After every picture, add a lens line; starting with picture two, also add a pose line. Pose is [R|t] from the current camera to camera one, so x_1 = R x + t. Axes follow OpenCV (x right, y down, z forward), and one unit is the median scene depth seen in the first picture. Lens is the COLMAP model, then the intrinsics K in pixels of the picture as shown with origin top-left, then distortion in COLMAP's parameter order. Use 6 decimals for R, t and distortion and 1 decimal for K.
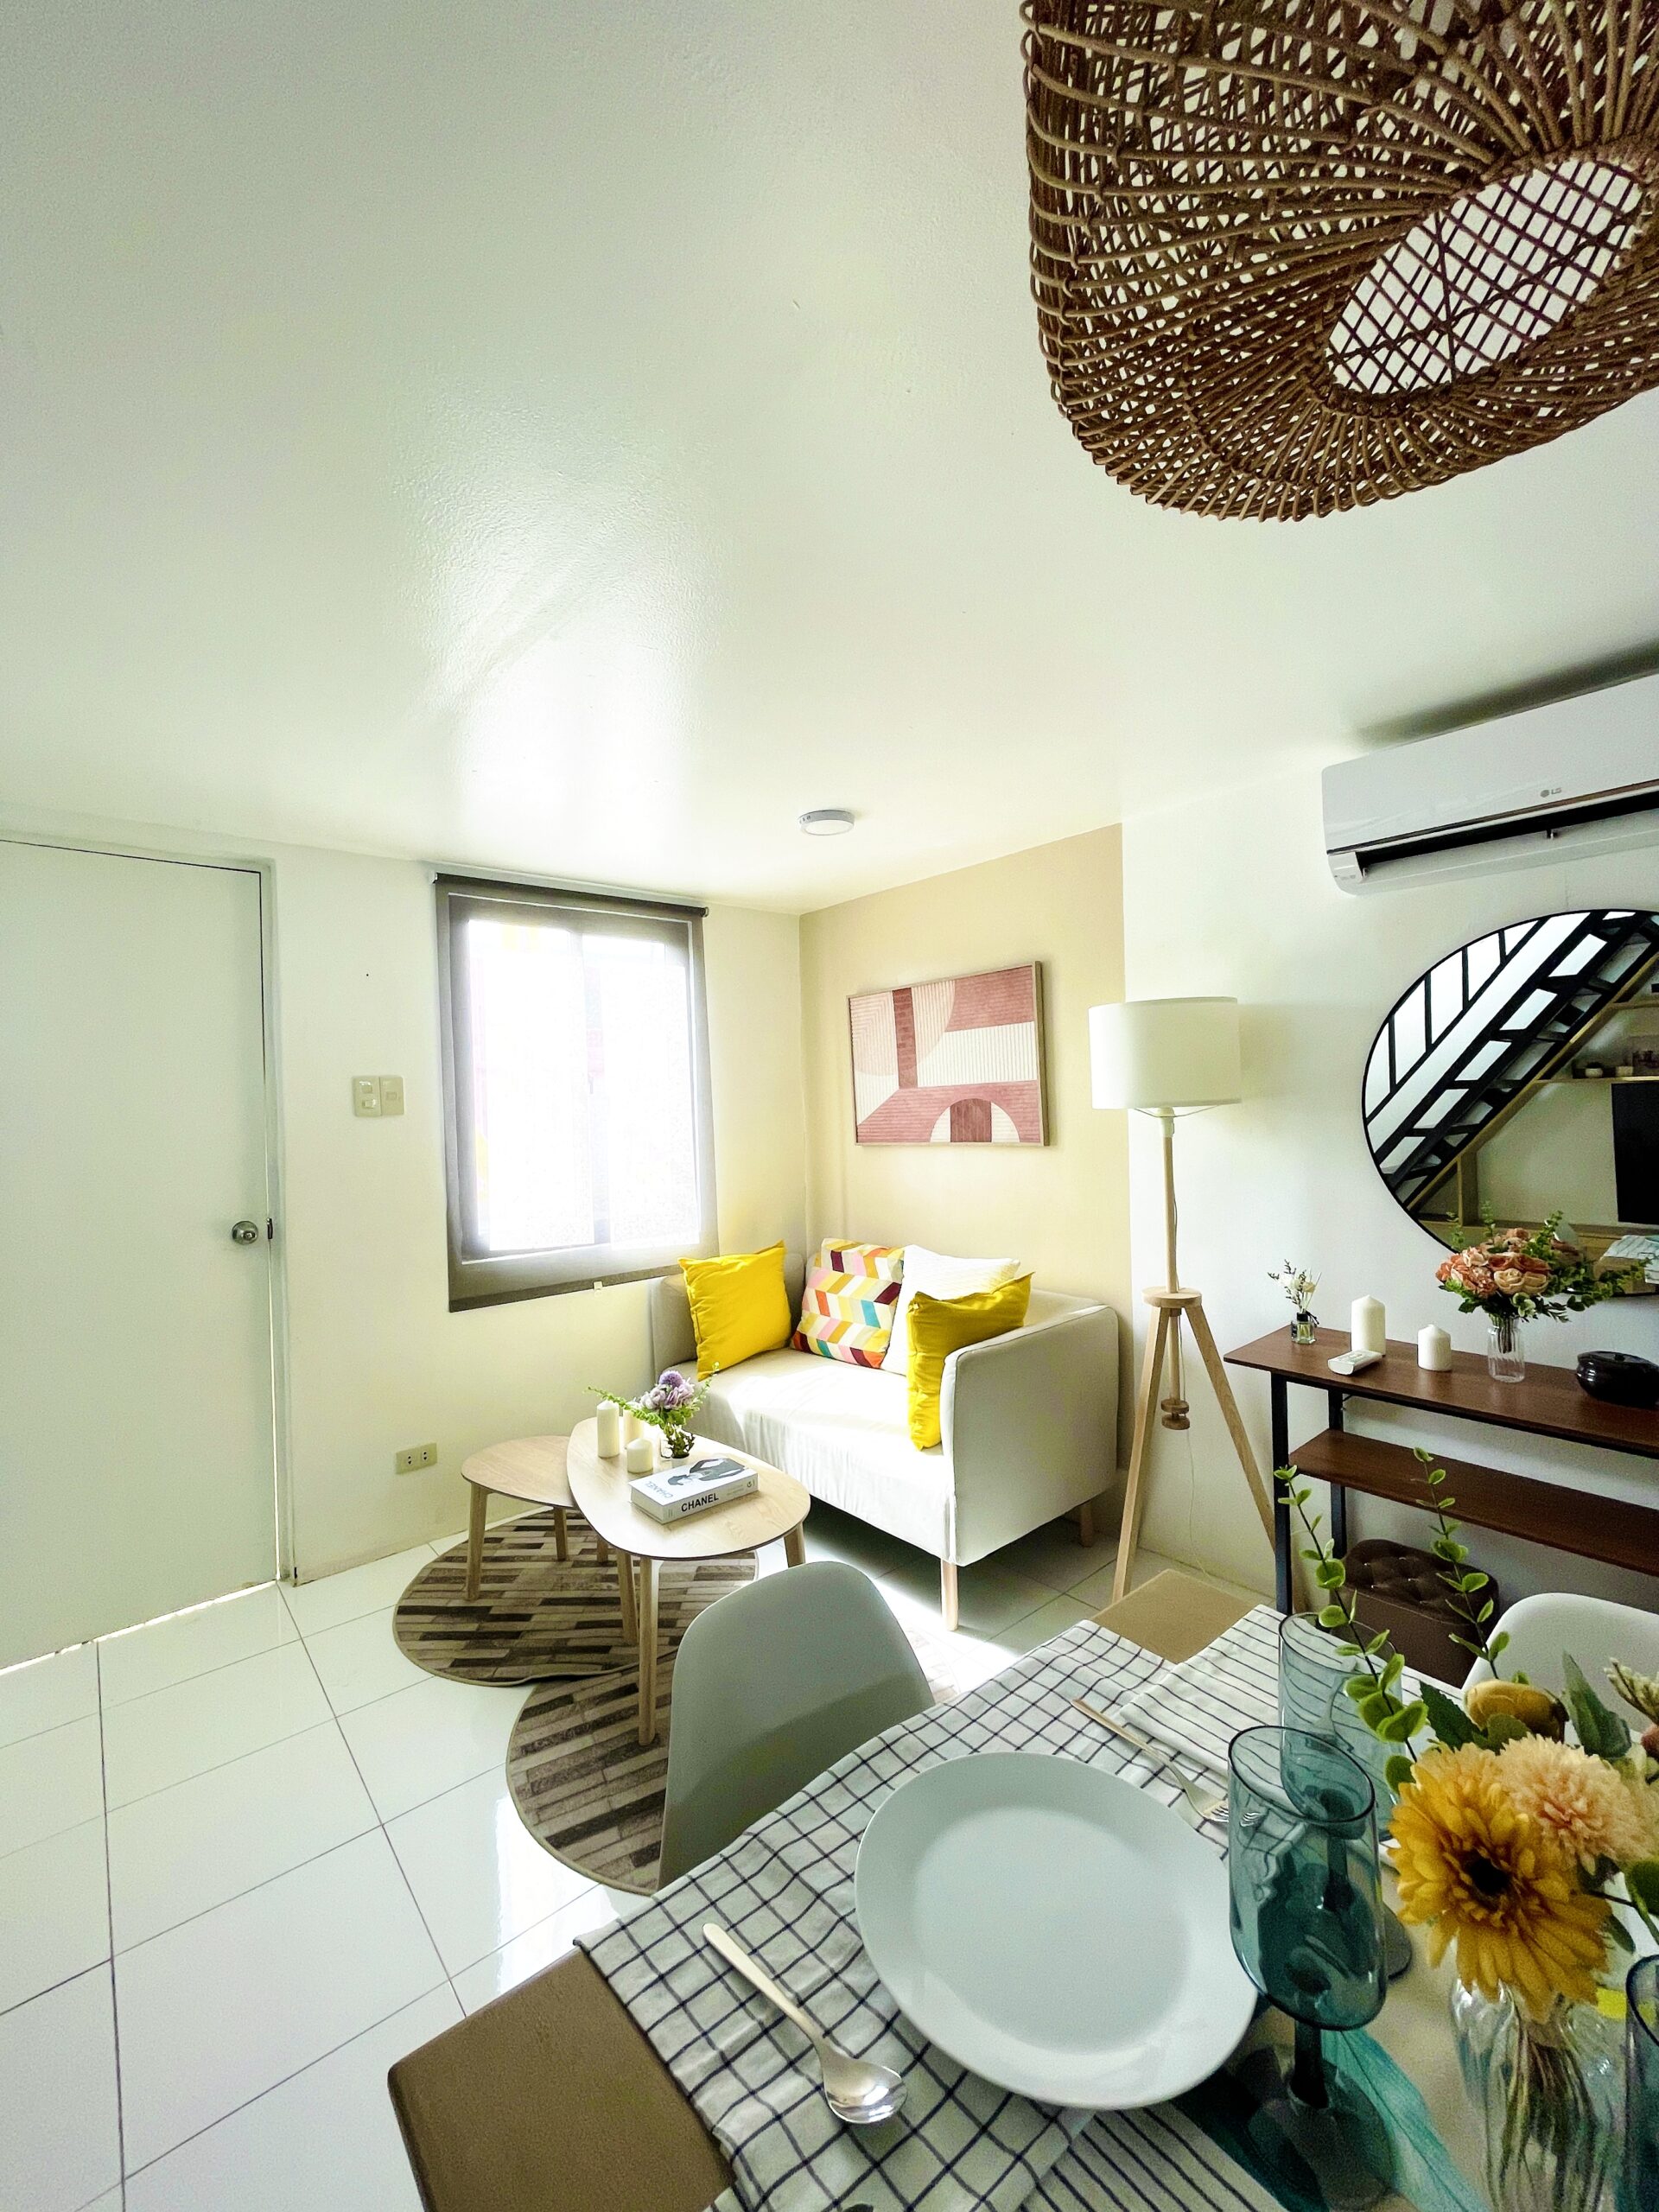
lens RADIAL K [[893.7, 0, 824.5], [0, 893.7, 1104.2], [0, 0, 1]] dist [-0.004201, 0.001390]
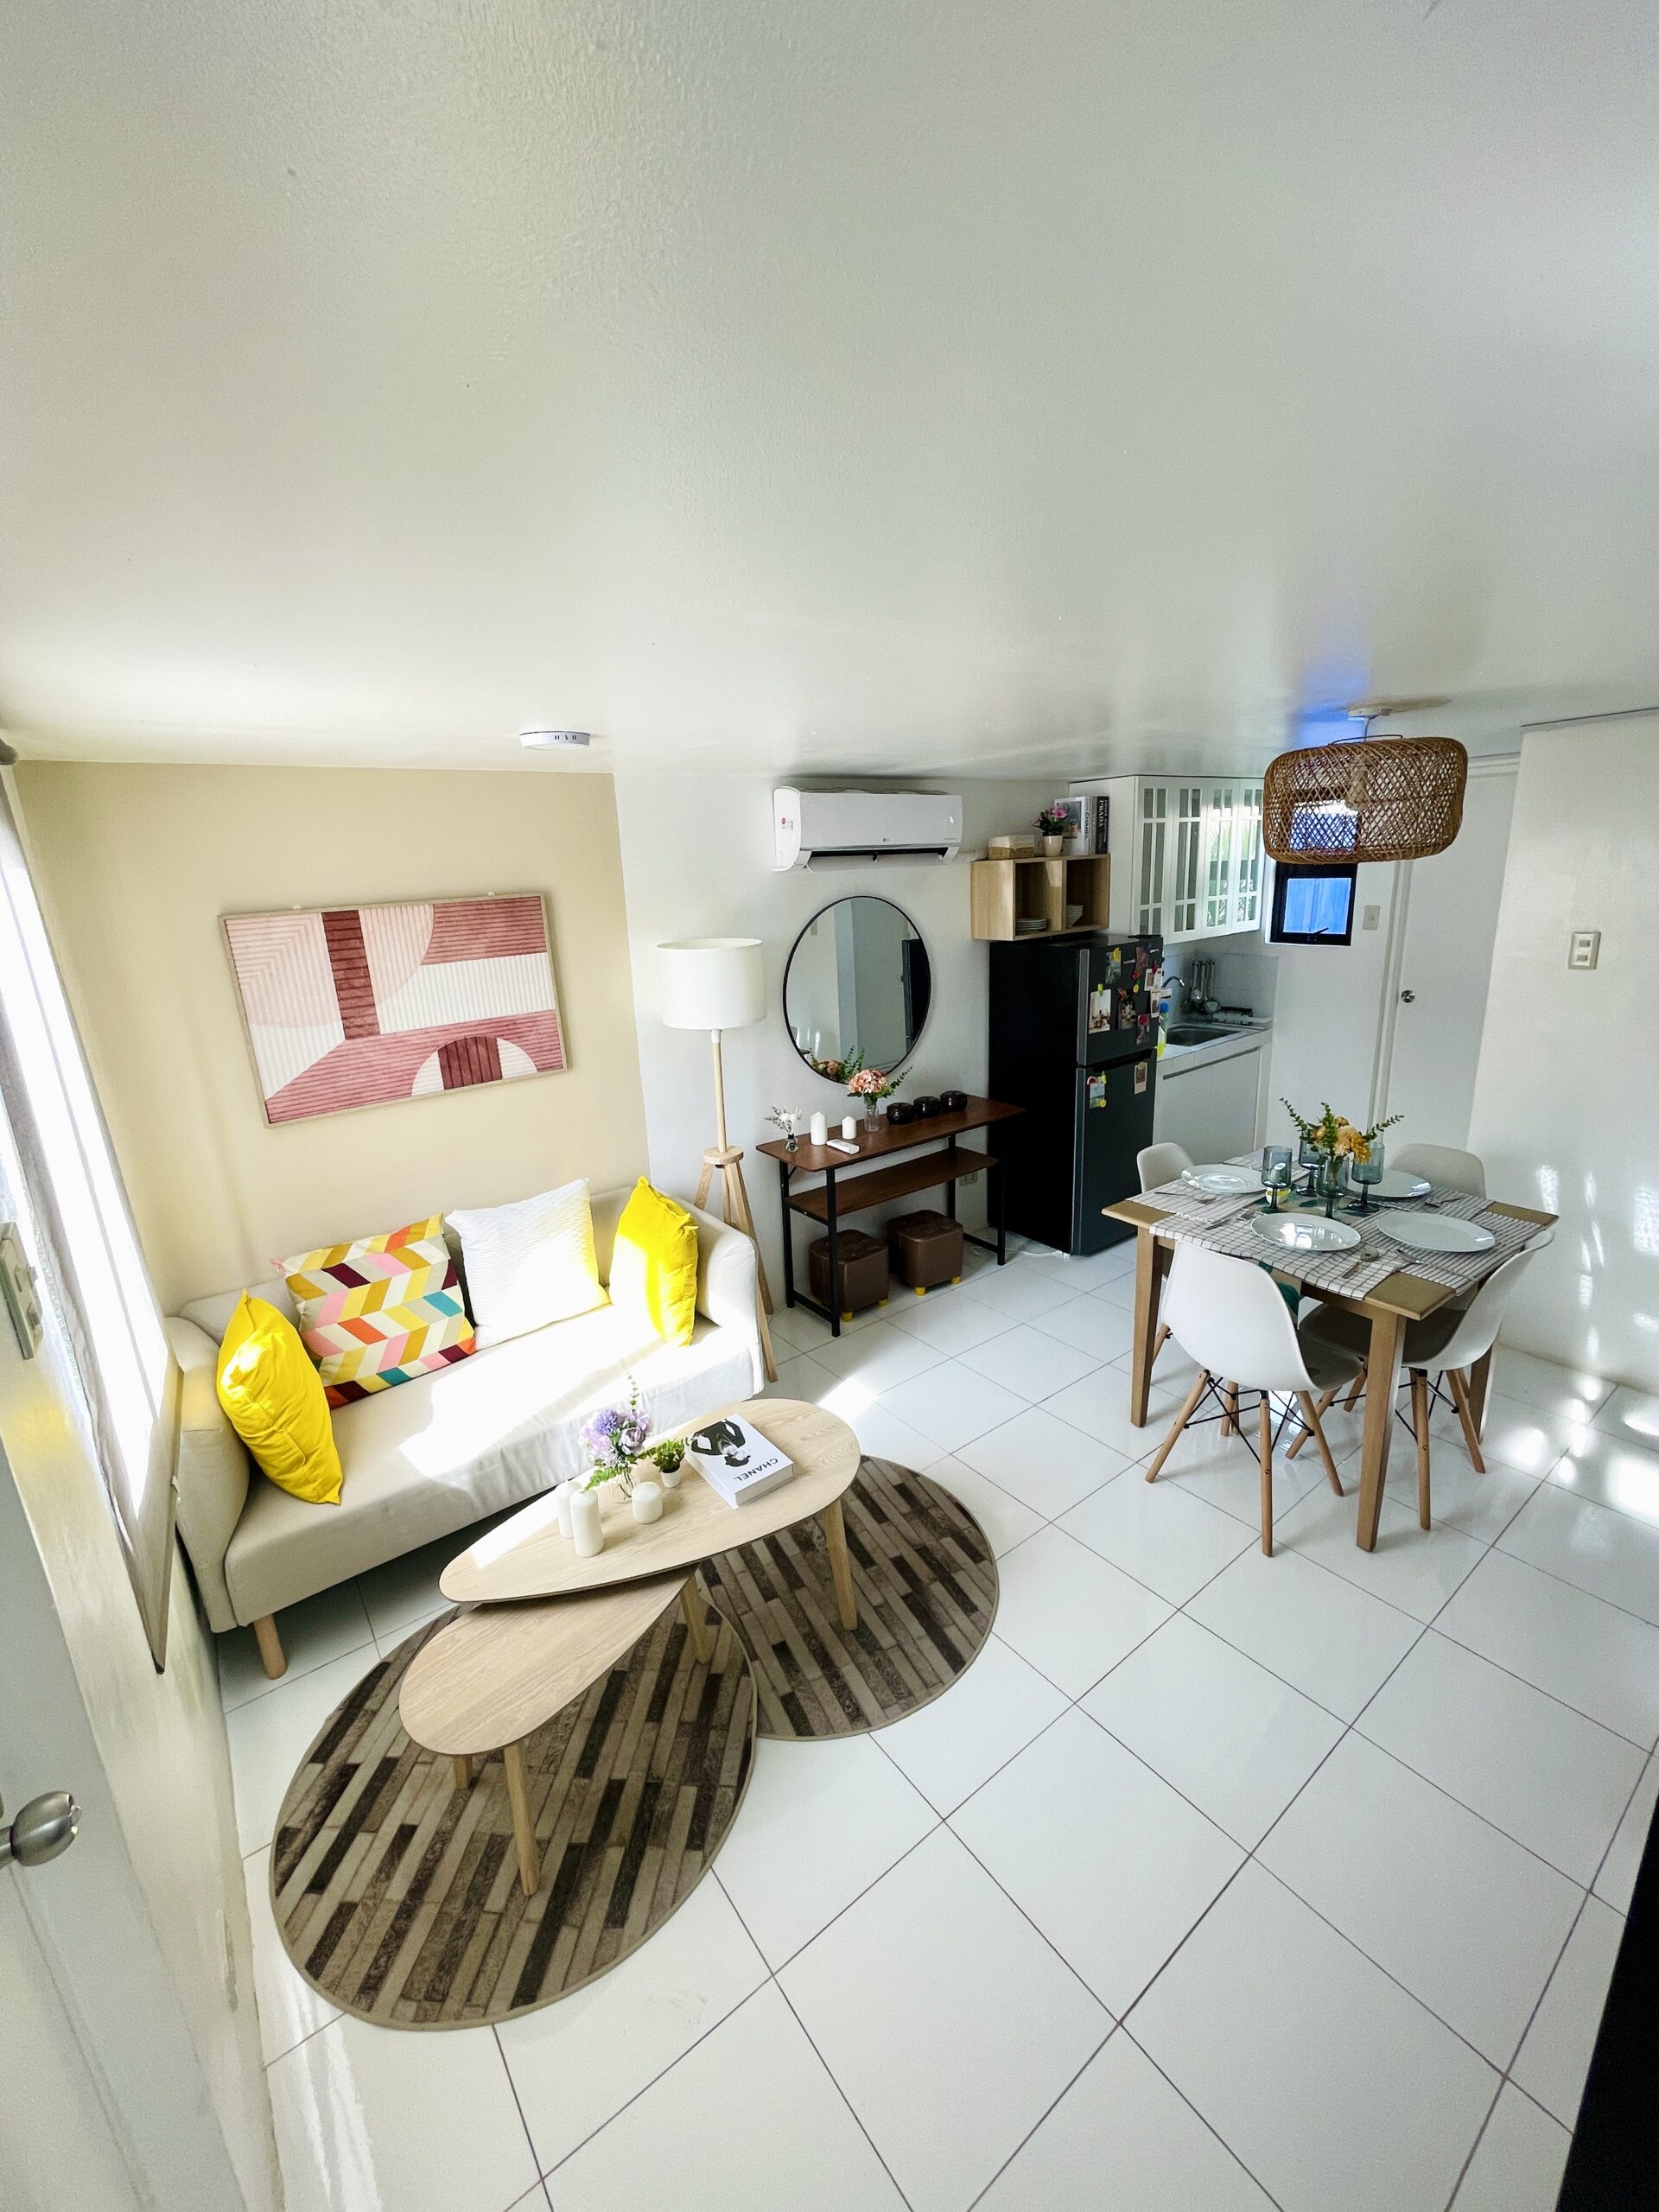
lens RADIAL K [[893.7, 0, 831.0], [0, 893.7, 1106.4], [0, 0, 1]] dist [-0.004201, 0.001390]
pose [[0.051257, -0.232037, 0.971356, -0.753020], [0.045799, 0.972157, 0.229812, -0.136382], [-0.997635, 0.032708, 0.060457, 0.597055]]
